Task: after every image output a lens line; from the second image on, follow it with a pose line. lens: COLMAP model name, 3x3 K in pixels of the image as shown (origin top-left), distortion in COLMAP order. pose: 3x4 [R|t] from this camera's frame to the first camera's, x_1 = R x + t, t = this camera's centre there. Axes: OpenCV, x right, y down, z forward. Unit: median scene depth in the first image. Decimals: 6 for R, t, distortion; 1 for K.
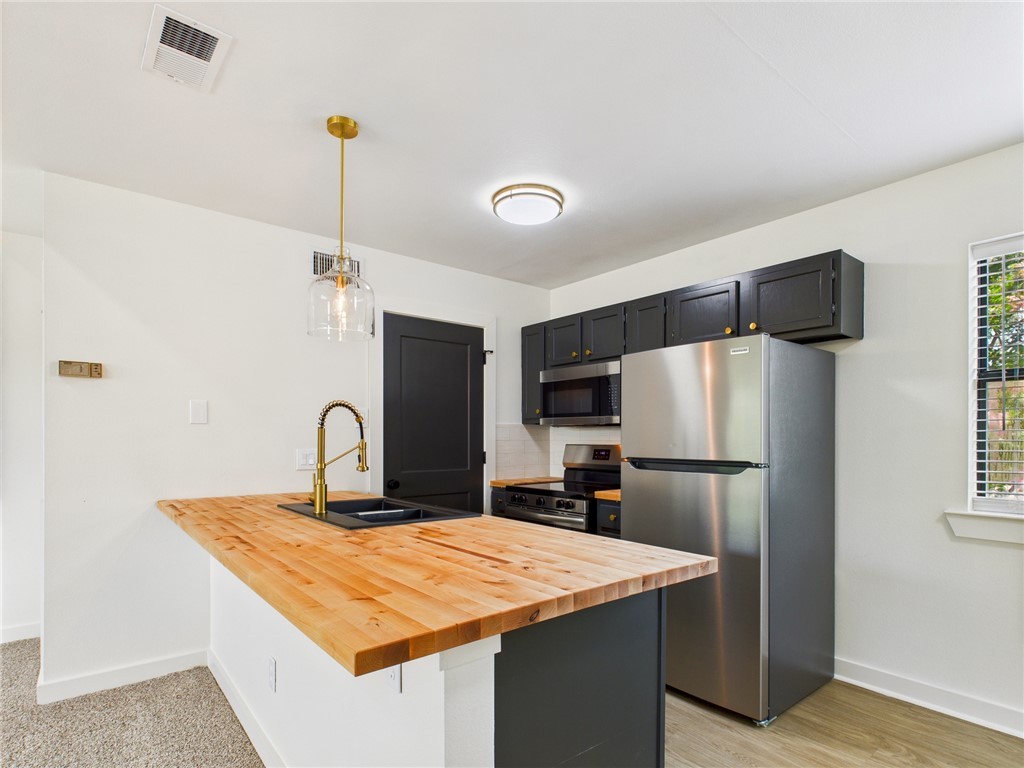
lens RADIAL K [[540.7, 0, 512.0], [0, 540.7, 439.4], [0, 0, 1]] dist [0.000825, 0.000268]
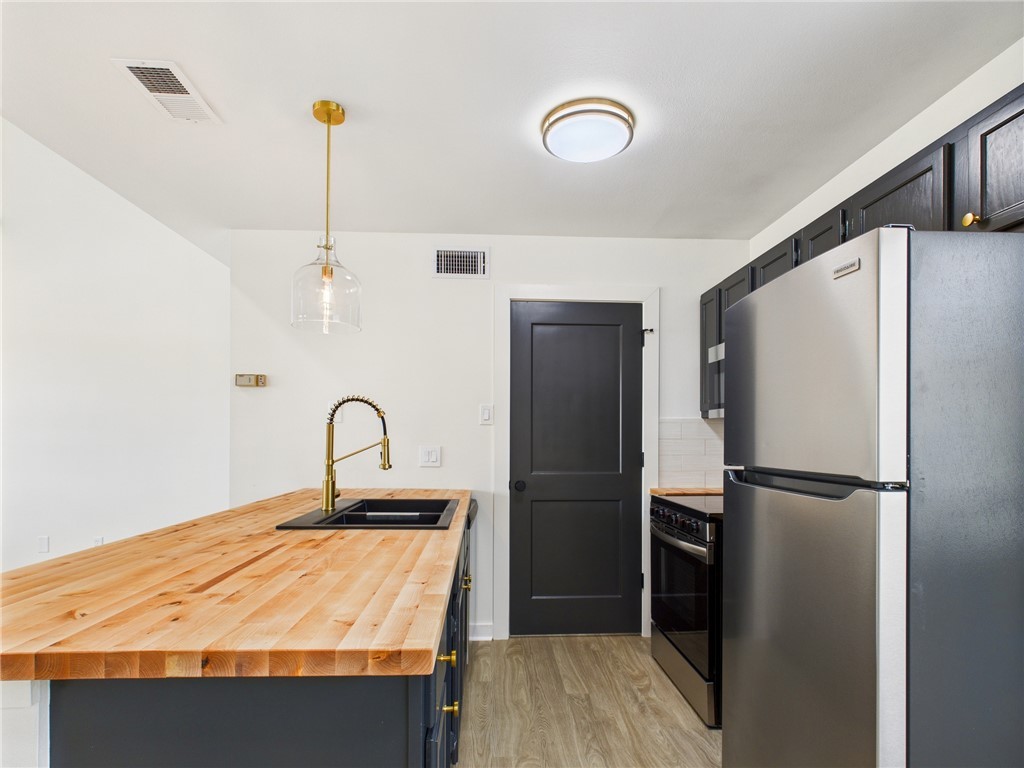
lens RADIAL K [[539.0, 0, 510.8], [0, 539.0, 434.4], [0, 0, 1]] dist [0.005587, 0.001823]
pose [[0.803306, -0.001761, -0.595564, 0.440418], [-0.003741, 0.999961, -0.008001, 0.004415], [0.595555, 0.008655, 0.803268, 0.350639]]
